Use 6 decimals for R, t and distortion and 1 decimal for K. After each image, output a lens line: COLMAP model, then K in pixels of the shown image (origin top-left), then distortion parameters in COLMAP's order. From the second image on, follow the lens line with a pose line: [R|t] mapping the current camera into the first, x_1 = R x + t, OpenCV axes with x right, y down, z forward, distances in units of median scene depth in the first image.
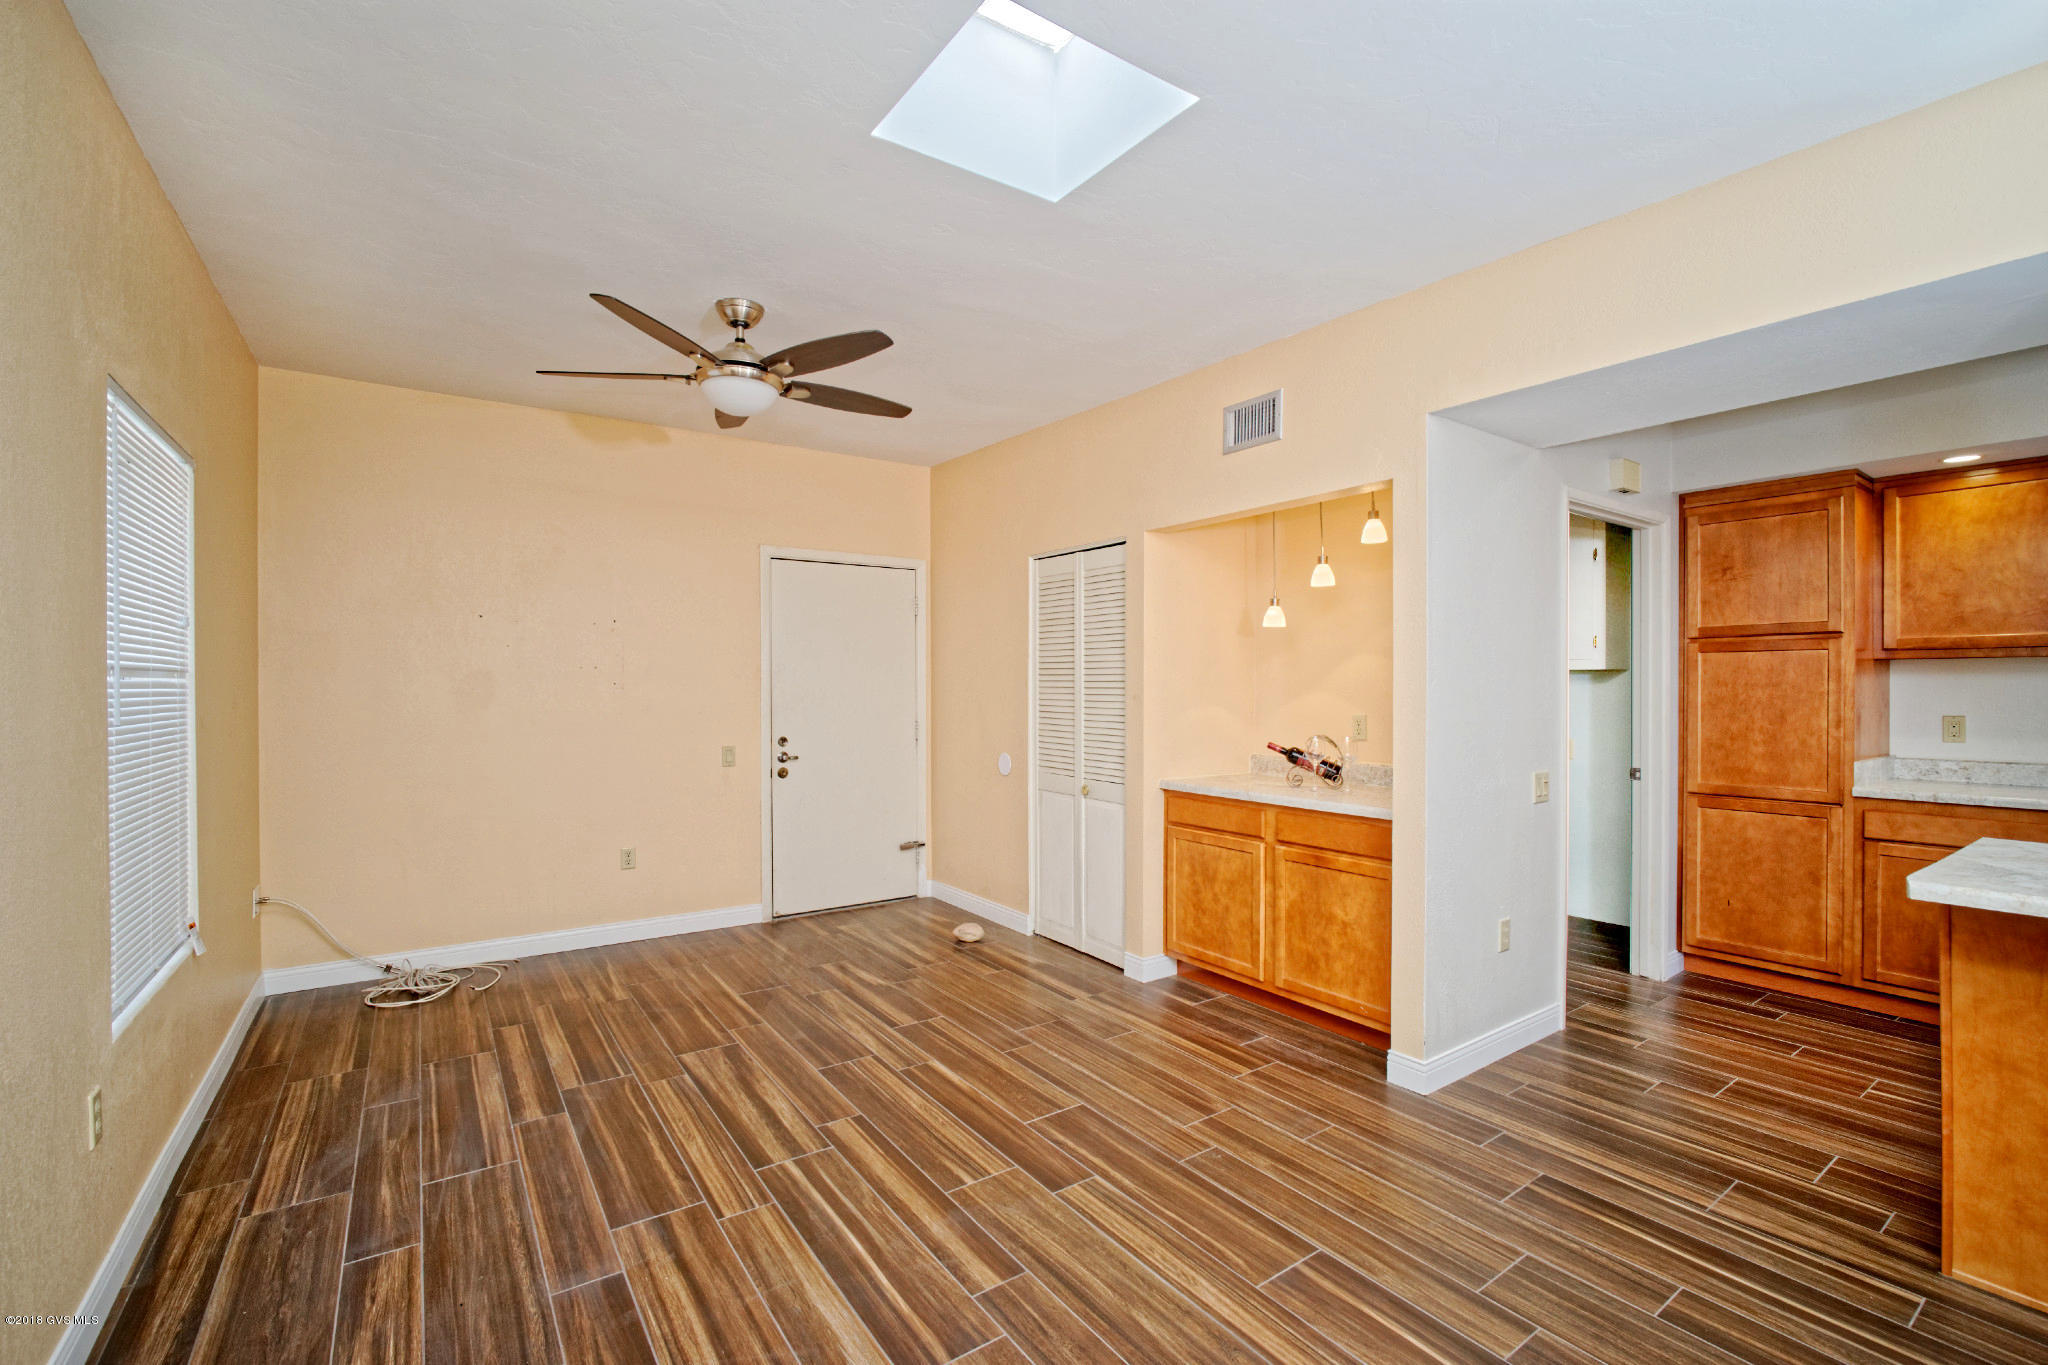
lens RADIAL K [[883.5, 0, 1027.2], [0, 883.5, 687.0], [0, 0, 1]] dist [-0.018886, 0.001469]
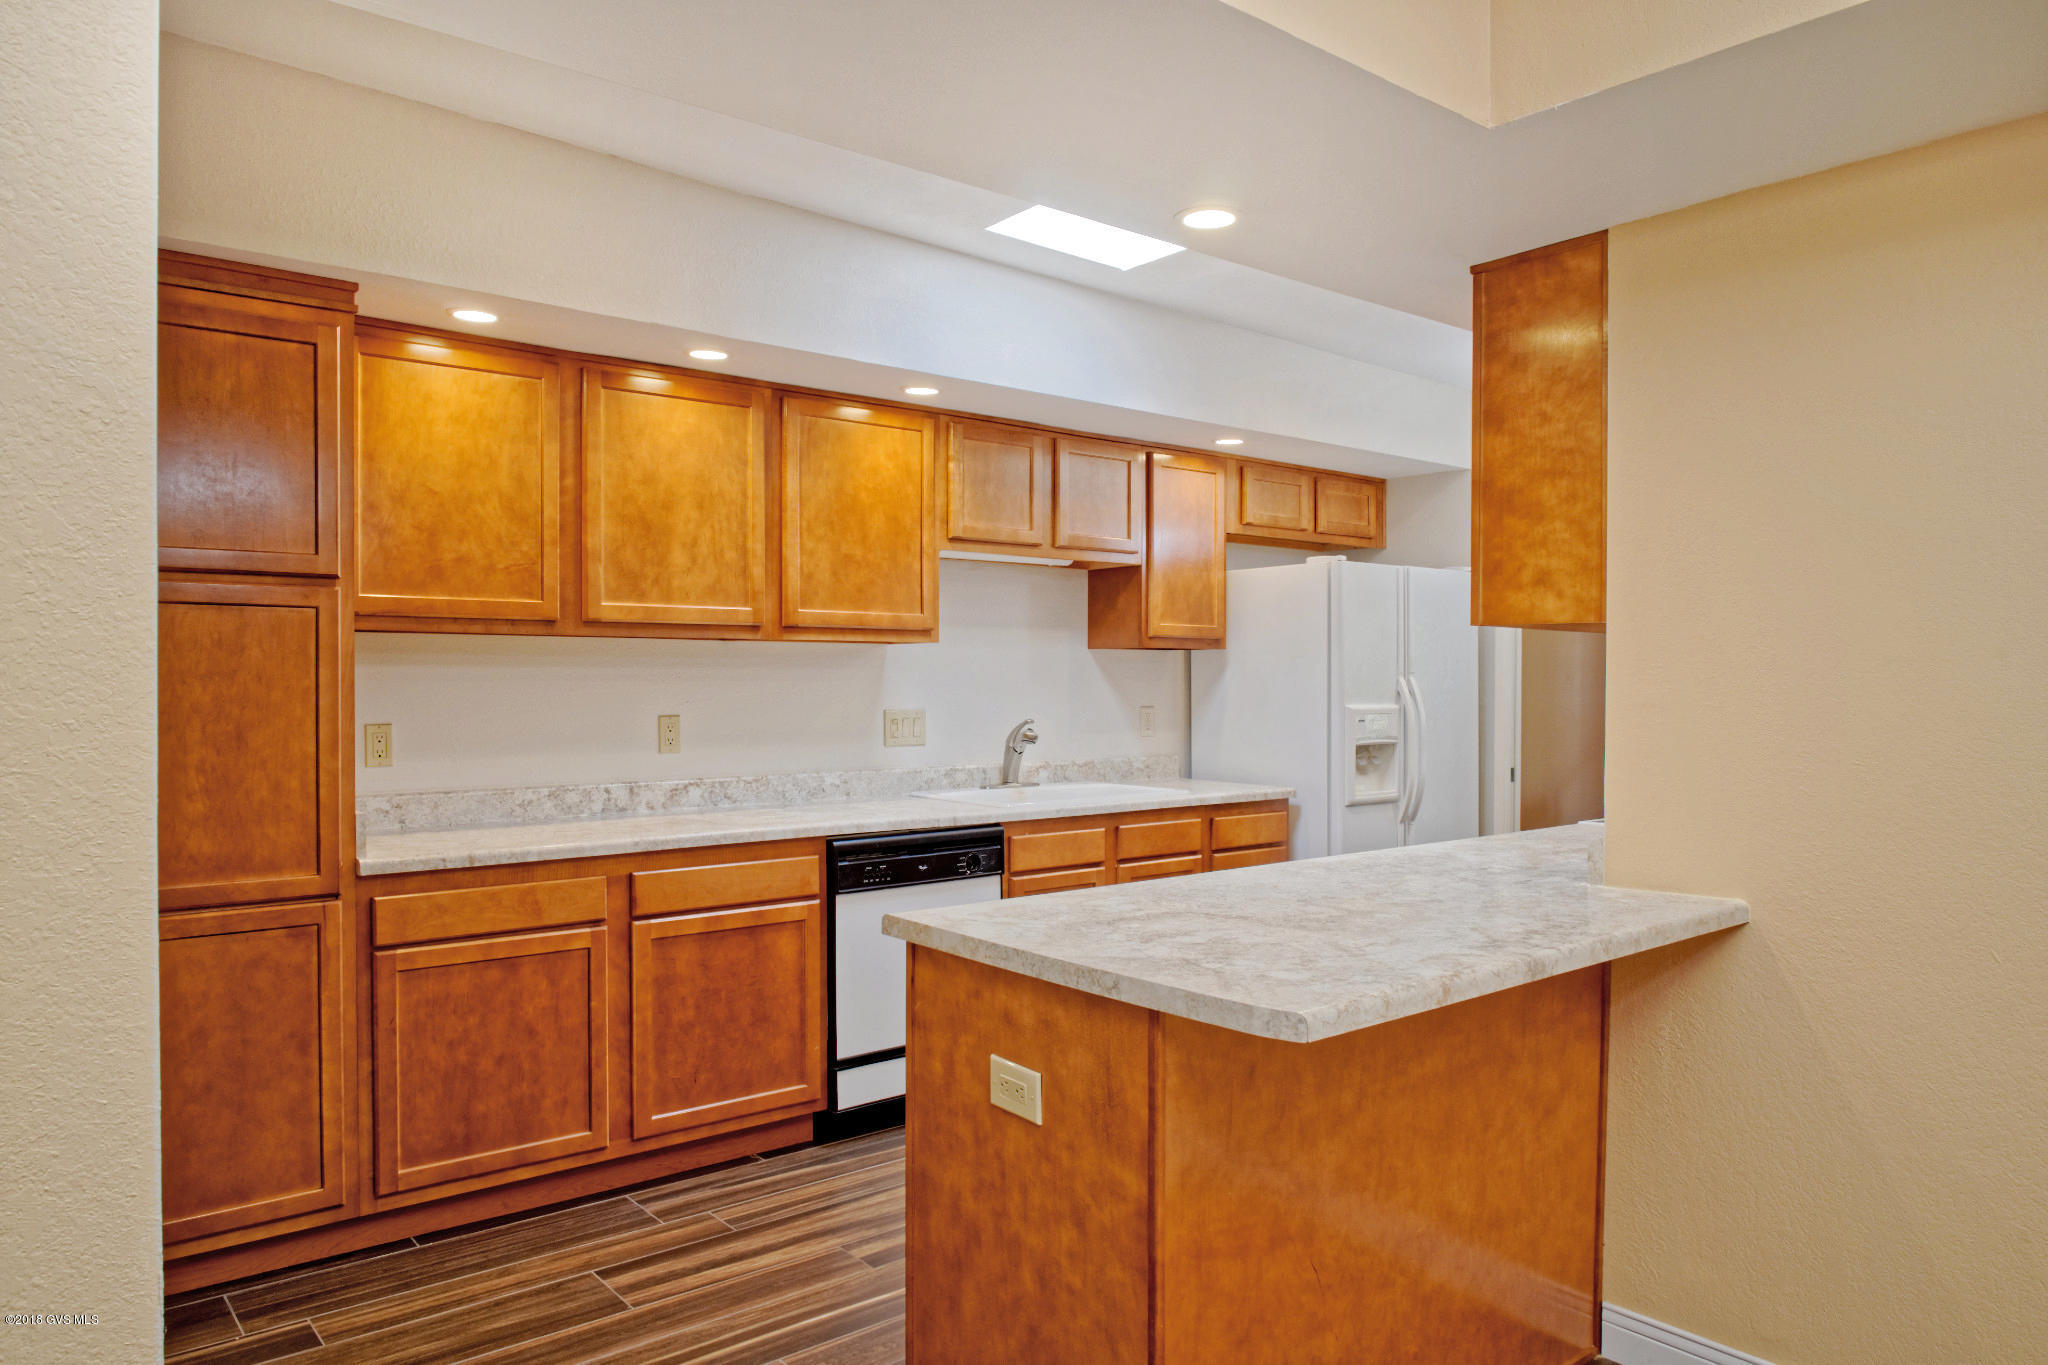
lens RADIAL K [[1352.0, 0, 1027.5], [0, 1352.0, 694.1], [0, 0, 1]] dist [-0.010495, -0.001894]
pose [[-0.075118, -0.012854, 0.997092, 0.084055], [-0.002504, 0.999916, 0.012702, -0.002631], [-0.997172, -0.001543, -0.075143, 0.841592]]
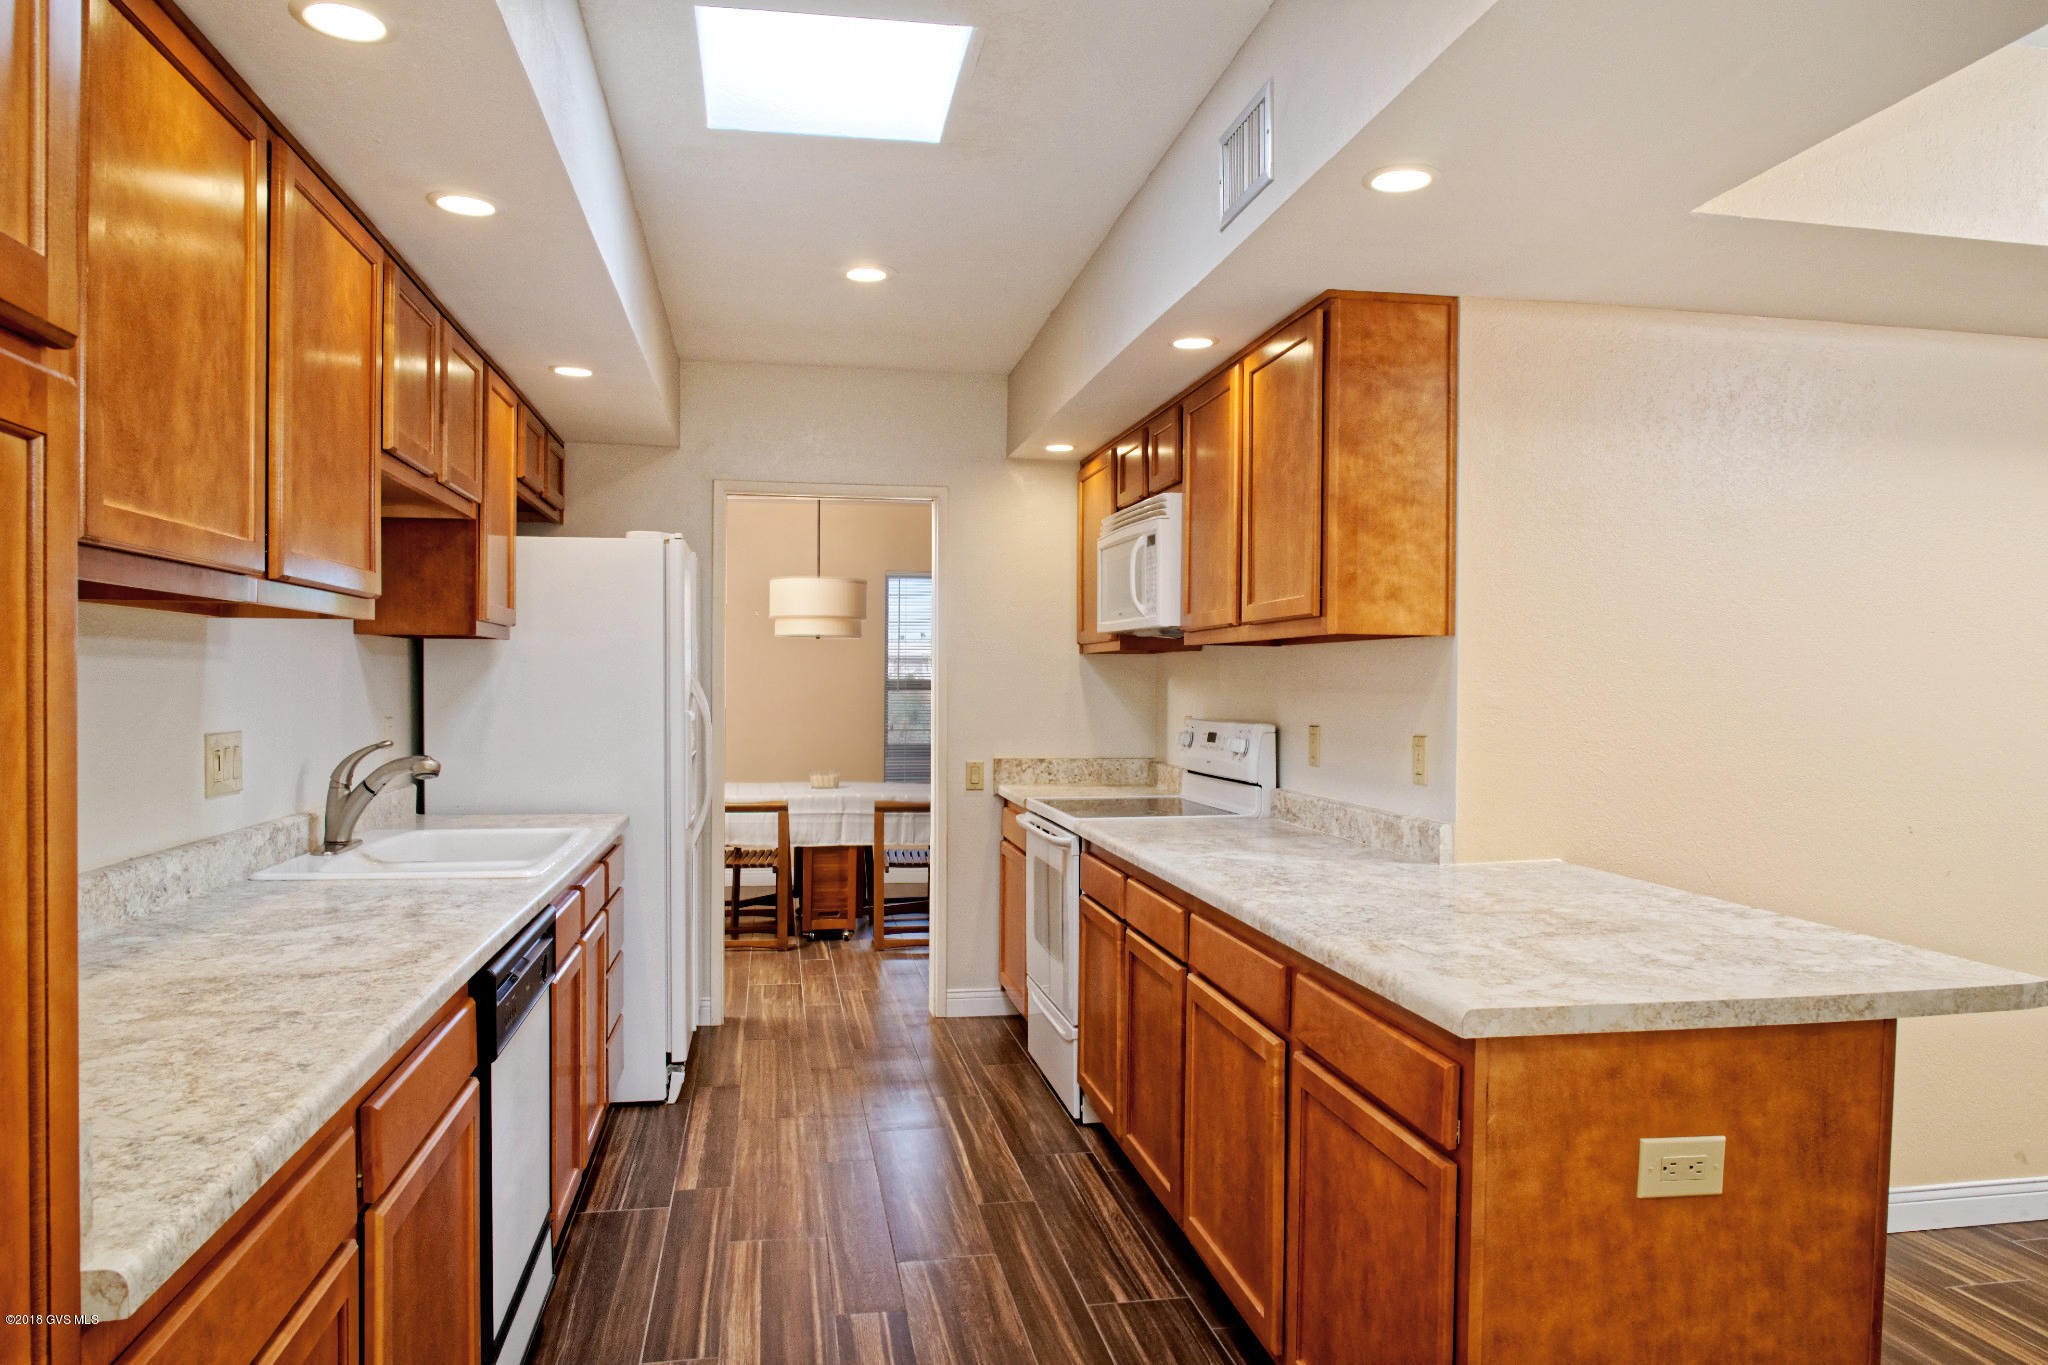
lens RADIAL K [[1352.0, 0, 1039.1], [0, 1352.0, 697.3], [0, 0, 1]] dist [-0.010495, -0.001894]
pose [[-0.913284, -0.010532, 0.407187, 0.888115], [-0.006004, 0.999905, 0.012395, -0.003578], [-0.407279, 0.008875, -0.913261, 1.532528]]
